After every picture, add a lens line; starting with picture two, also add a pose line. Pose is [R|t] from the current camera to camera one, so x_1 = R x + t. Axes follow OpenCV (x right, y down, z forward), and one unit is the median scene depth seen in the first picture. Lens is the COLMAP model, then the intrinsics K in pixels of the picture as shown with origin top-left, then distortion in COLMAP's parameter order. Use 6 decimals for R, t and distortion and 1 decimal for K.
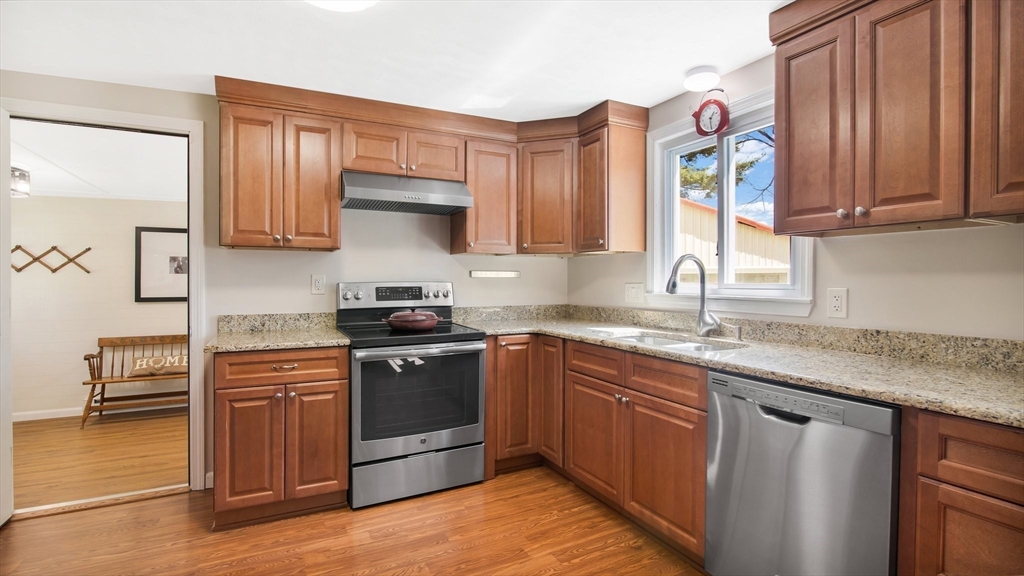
lens RADIAL K [[476.6, 0, 513.2], [0, 476.6, 281.0], [0, 0, 1]] dist [-0.030773, -0.000345]
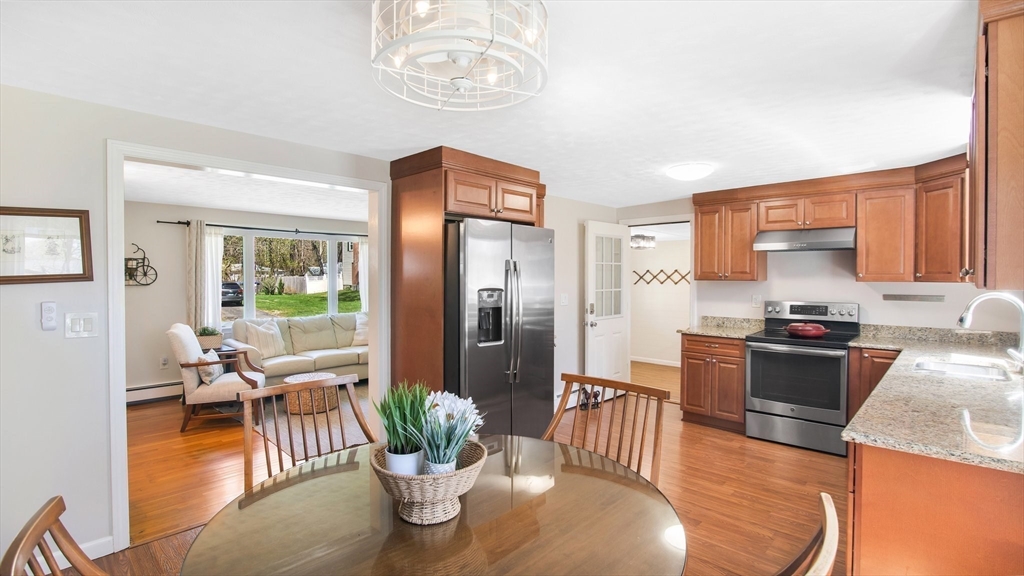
lens RADIAL K [[476.6, 0, 510.1], [0, 476.6, 283.7], [0, 0, 1]] dist [-0.030773, -0.000345]
pose [[0.317227, 0.016182, -0.948211, 0.858826], [-0.003391, 0.999867, 0.015929, -0.076430], [0.948343, -0.001837, 0.317240, -0.297834]]
